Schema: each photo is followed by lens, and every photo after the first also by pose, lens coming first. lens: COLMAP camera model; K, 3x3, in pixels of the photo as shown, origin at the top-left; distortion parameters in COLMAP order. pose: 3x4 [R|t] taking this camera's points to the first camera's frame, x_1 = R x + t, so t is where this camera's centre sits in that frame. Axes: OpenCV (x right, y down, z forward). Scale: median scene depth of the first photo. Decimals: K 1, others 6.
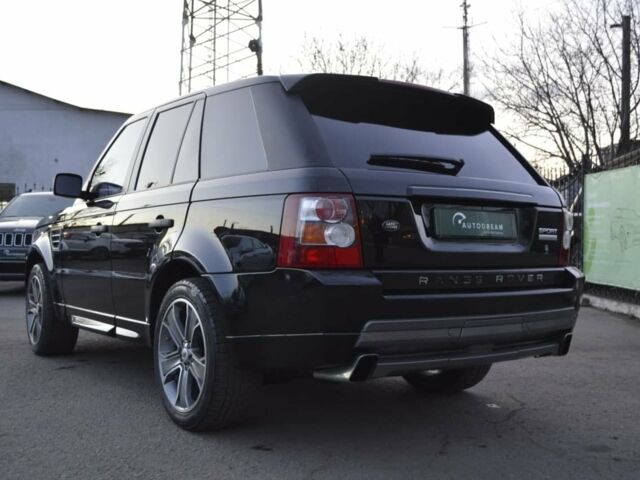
lens RADIAL K [[732.9, 0, 342.6], [0, 732.9, 240.3], [0, 0, 1]] dist [-0.019245, -0.012948]
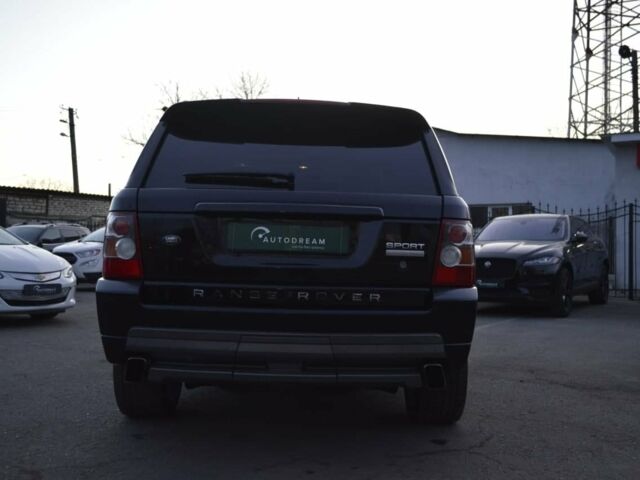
lens RADIAL K [[732.9, 0, 342.6], [0, 732.9, 240.3], [0, 0, 1]] dist [-0.019245, -0.012948]
pose [[0.812425, -0.004952, -0.583045, 0.791362], [-0.010629, 0.999672, -0.023301, 0.002200], [0.582969, 0.025128, 0.812105, 0.245476]]
